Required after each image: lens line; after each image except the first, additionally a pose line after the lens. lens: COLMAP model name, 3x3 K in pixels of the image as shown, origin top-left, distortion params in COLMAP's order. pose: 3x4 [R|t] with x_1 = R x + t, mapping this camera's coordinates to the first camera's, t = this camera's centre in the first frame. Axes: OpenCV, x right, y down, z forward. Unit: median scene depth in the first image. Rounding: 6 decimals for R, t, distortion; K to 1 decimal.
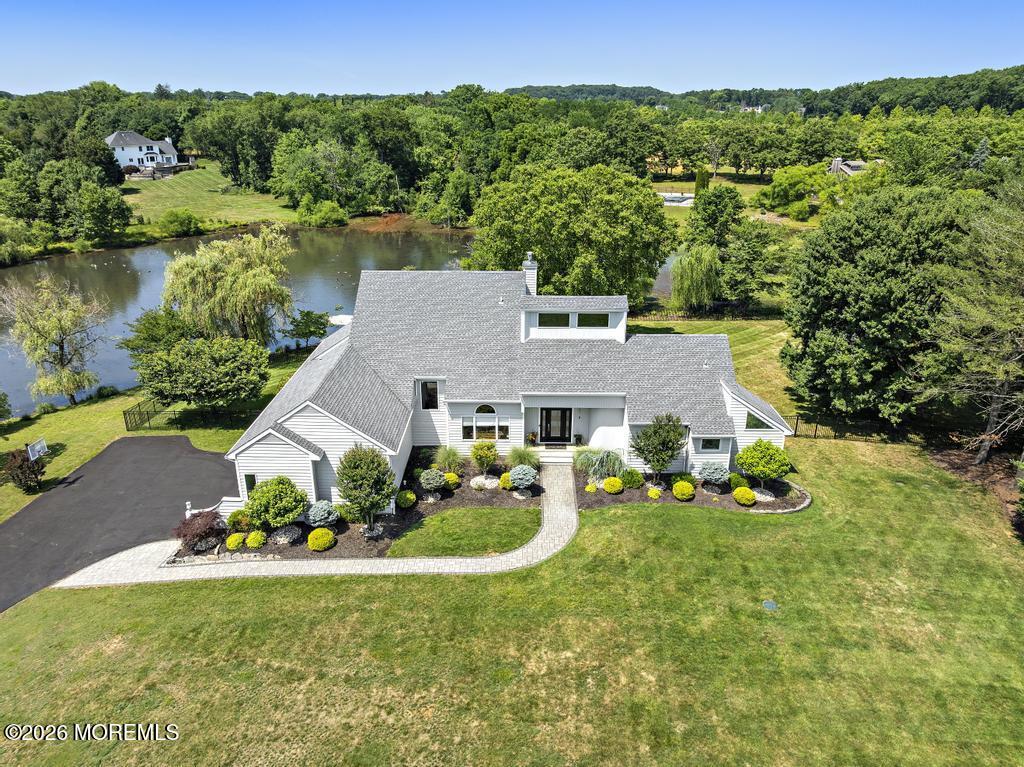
lens RADIAL K [[732.7, 0, 528.0], [0, 732.7, 383.6], [0, 0, 1]] dist [-0.042103, 0.009675]
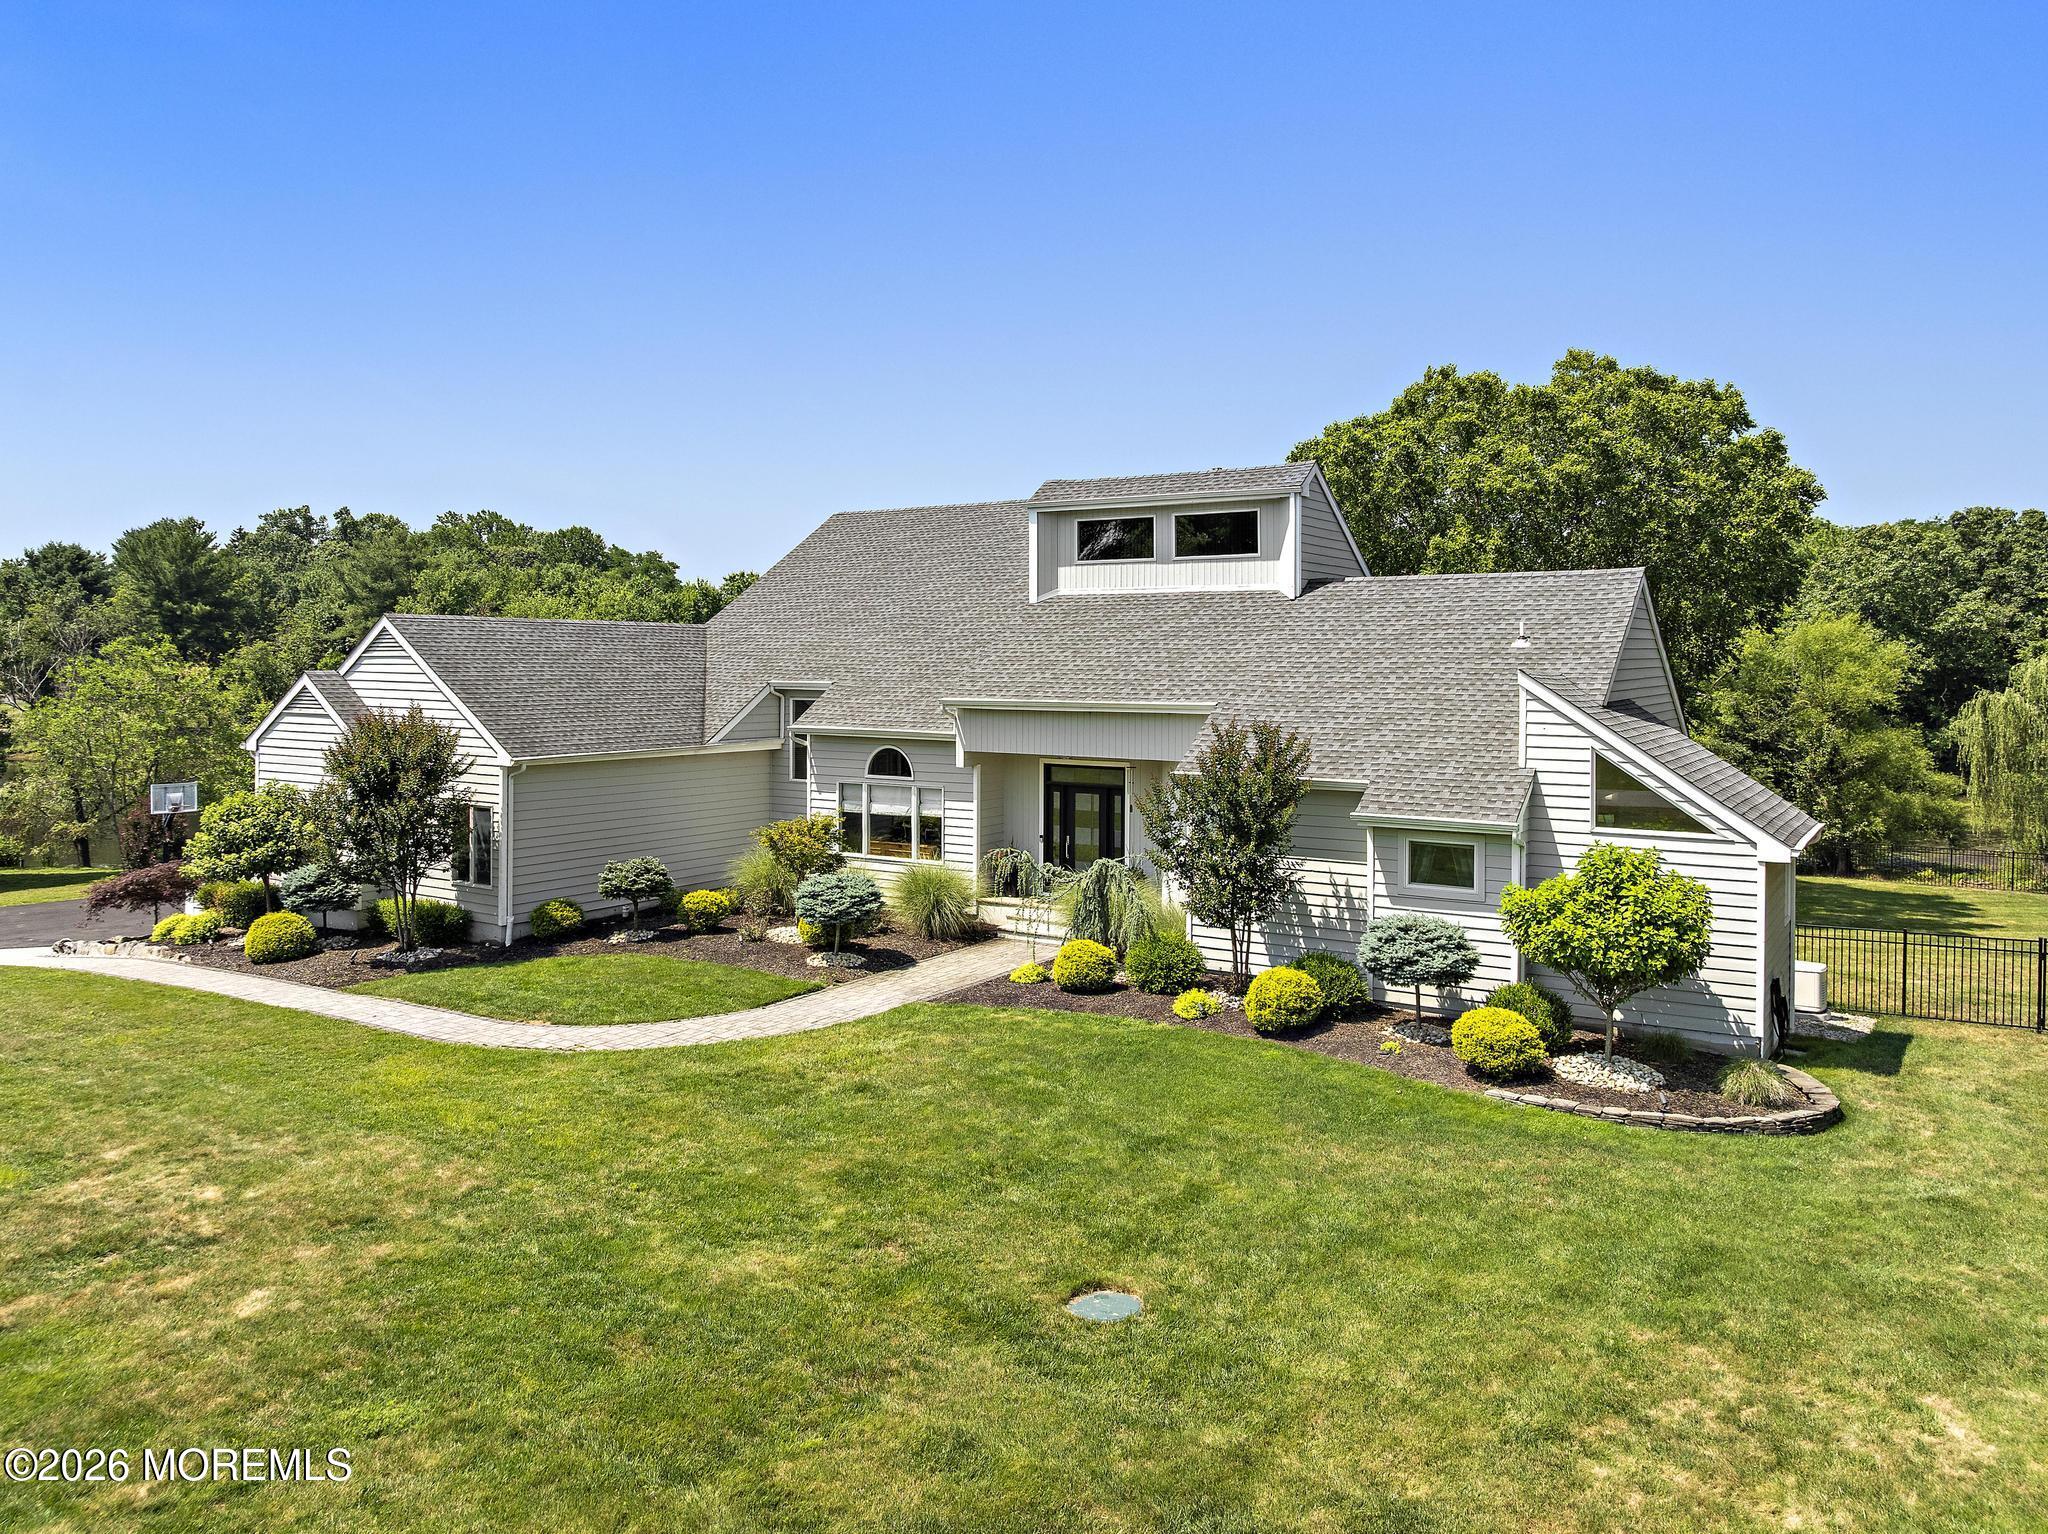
lens RADIAL K [[1497.7, 0, 1050.9], [0, 1497.7, 656.2], [0, 0, 1]] dist [-0.038447, -0.003482]
pose [[0.838964, -0.009900, -0.544096, 0.401157], [-0.191166, 0.930751, -0.311702, 0.196348], [0.509504, 0.365520, 0.778974, 0.440352]]
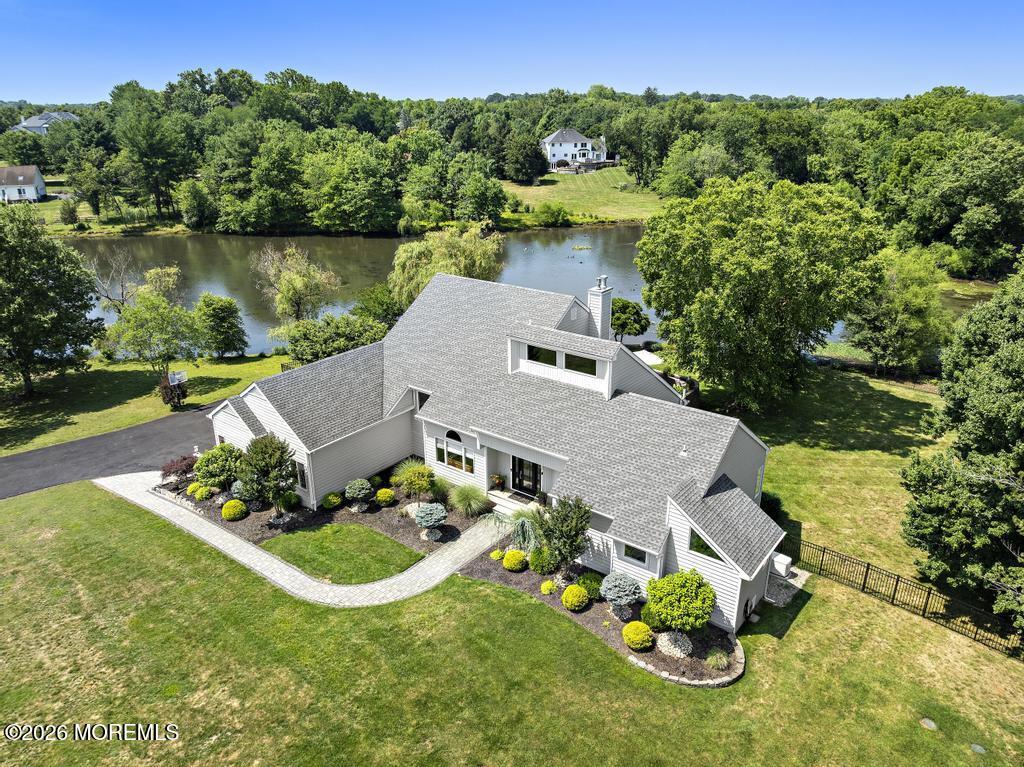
lens RADIAL K [[732.7, 0, 528.0], [0, 732.7, 383.6], [0, 0, 1]] dist [-0.042103, 0.009675]
pose [[0.795766, 0.209460, -0.568228, 0.518018], [-0.211585, 0.975314, 0.063208, -0.105253], [0.567440, 0.069929, 0.820440, 0.285400]]
